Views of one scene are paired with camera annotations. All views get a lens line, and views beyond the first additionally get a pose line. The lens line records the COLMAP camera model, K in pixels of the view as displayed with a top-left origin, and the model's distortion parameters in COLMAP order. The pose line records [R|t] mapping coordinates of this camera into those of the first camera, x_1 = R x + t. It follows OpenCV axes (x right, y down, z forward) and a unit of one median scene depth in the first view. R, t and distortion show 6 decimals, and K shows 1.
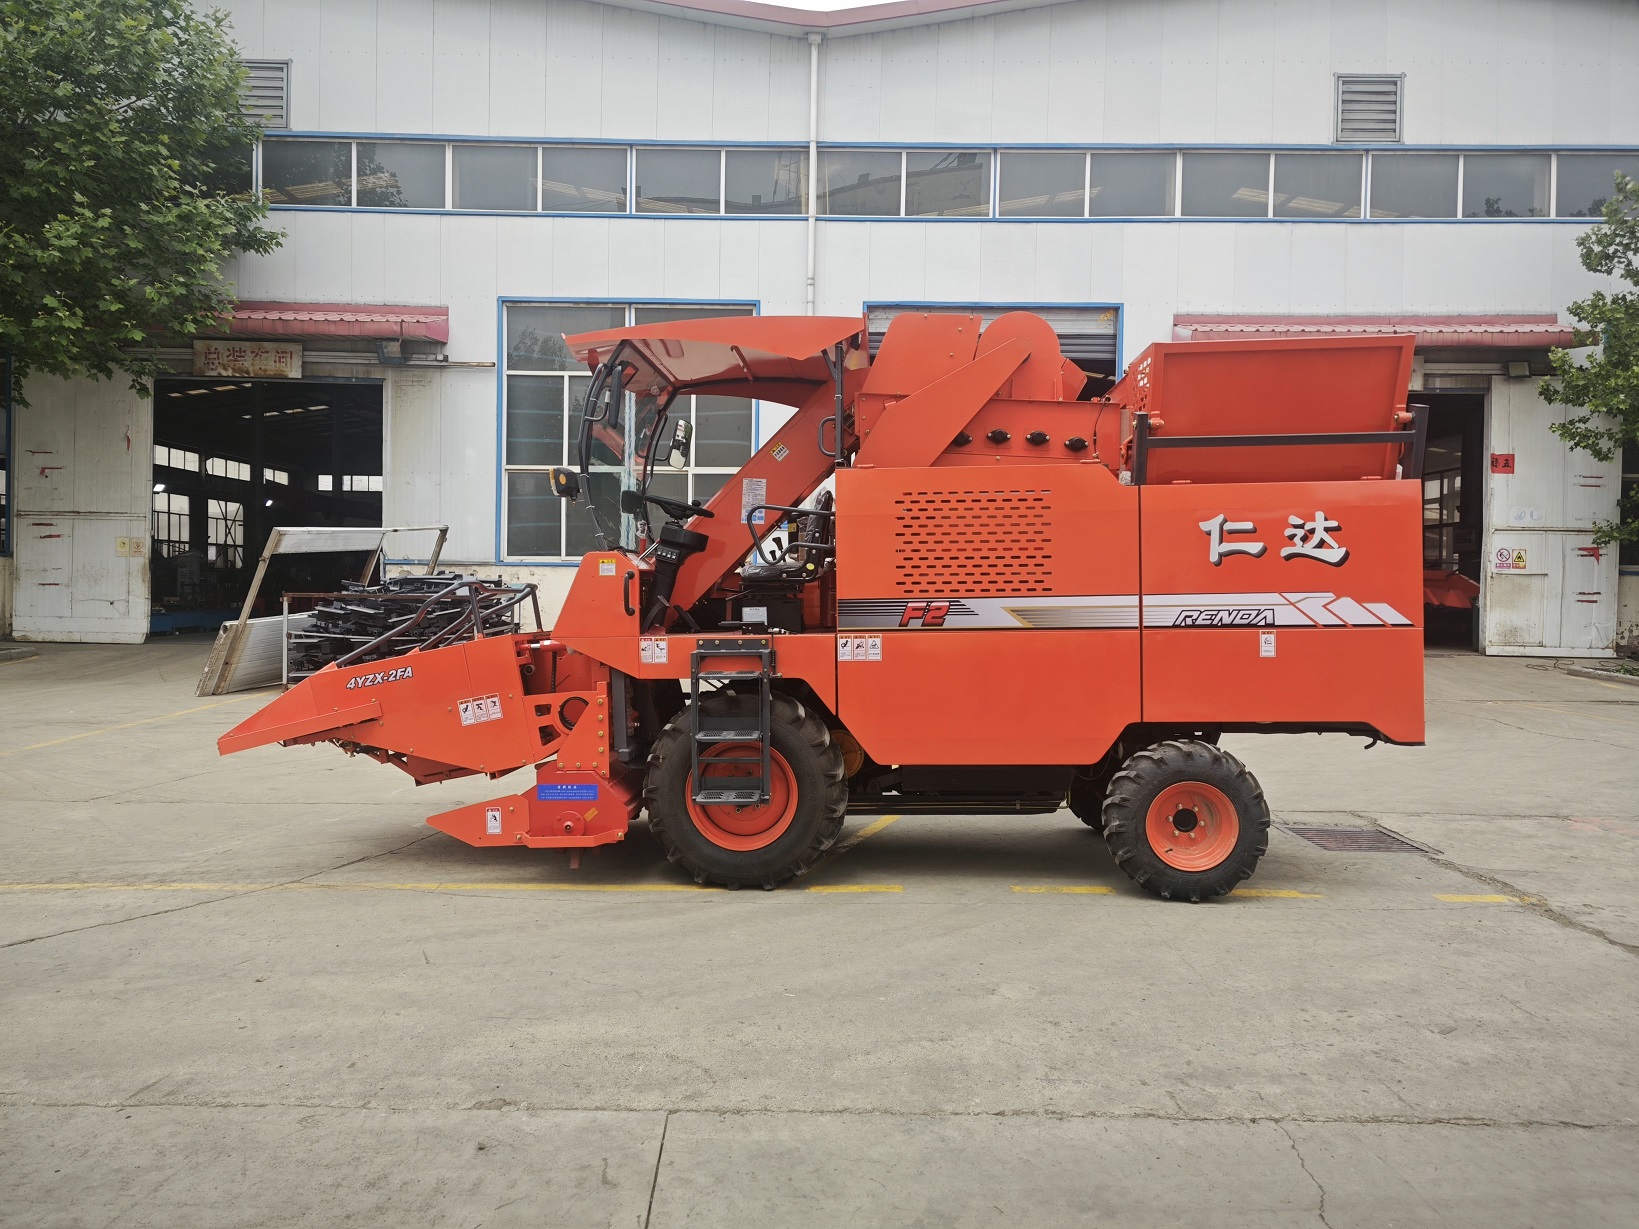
lens RADIAL K [[1094.7, 0, 829.2], [0, 1094.7, 614.8], [0, 0, 1]] dist [0.047964, -0.033221]
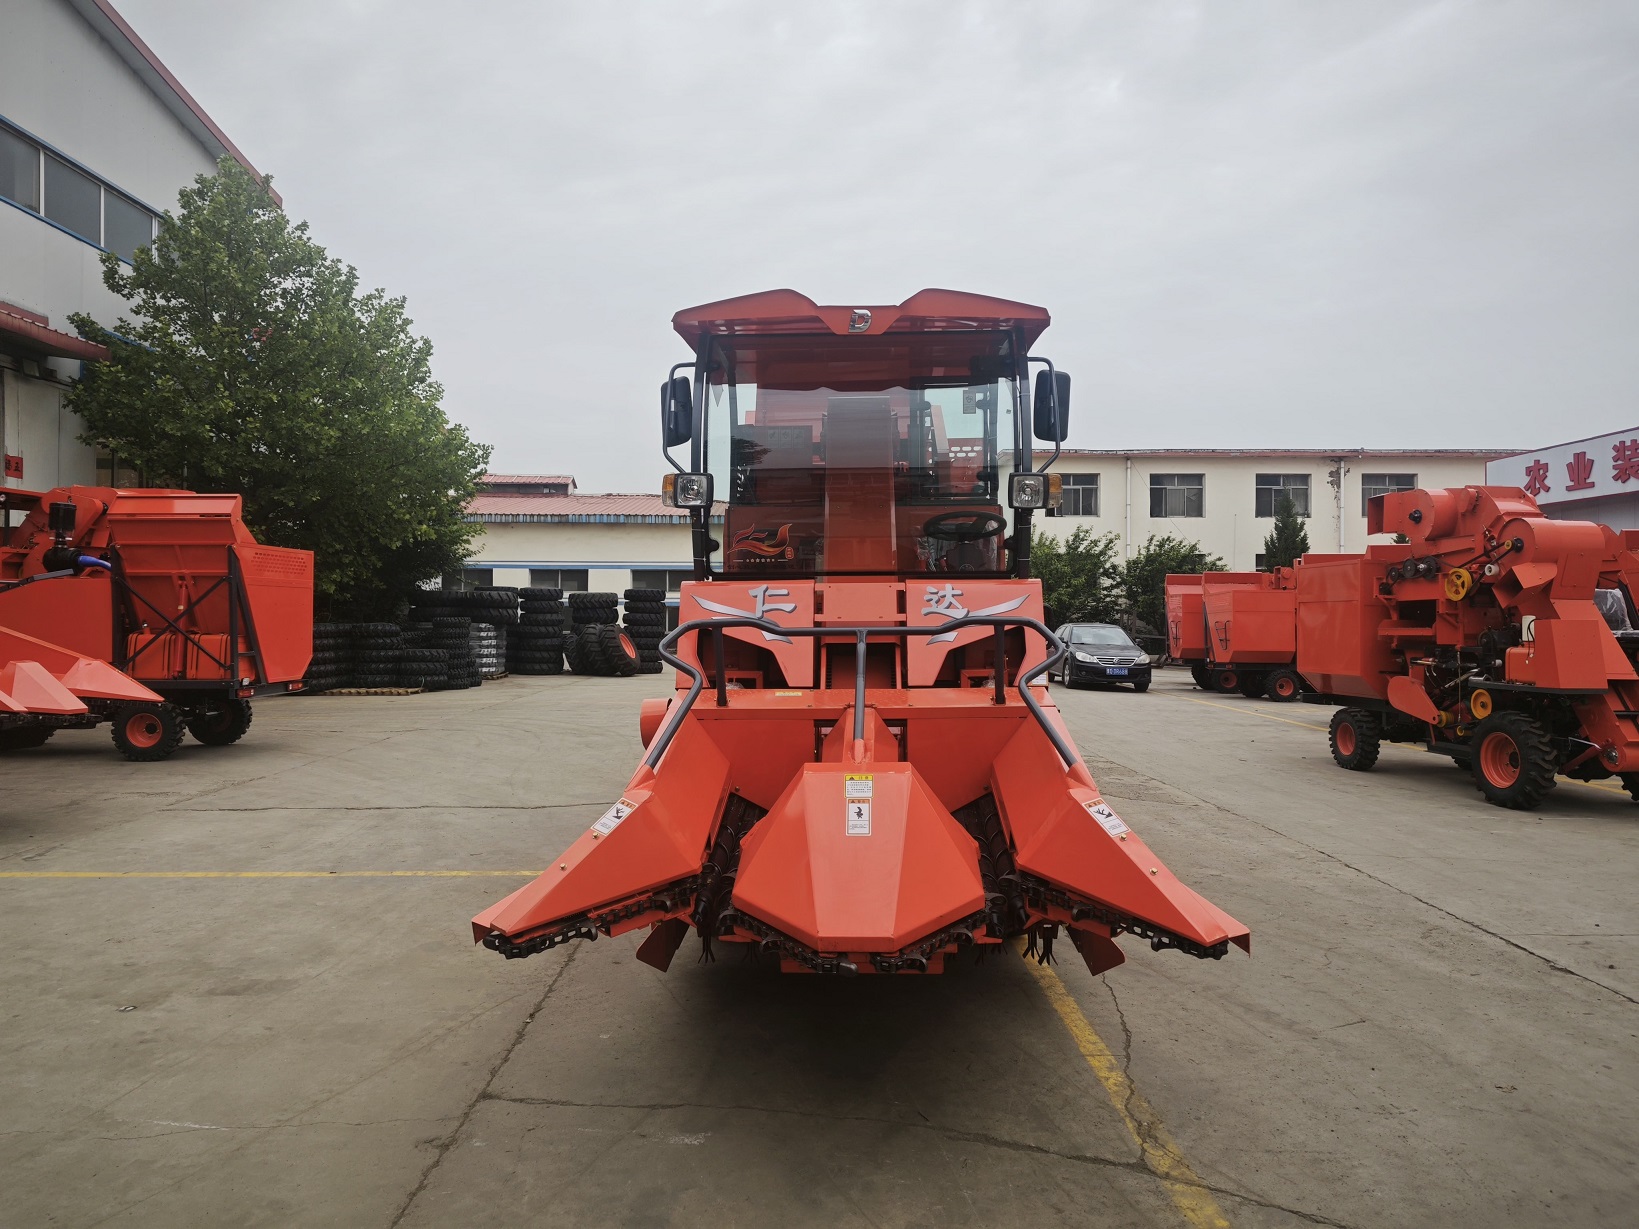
lens RADIAL K [[1090.8, 0, 815.8], [0, 1090.8, 605.4], [0, 0, 1]] dist [0.047383, -0.034826]
pose [[-0.007365, -0.007409, 0.999945, -0.314917], [0.022951, 0.999708, 0.007576, -0.014121], [-0.999709, 0.023006, -0.007193, 0.354635]]
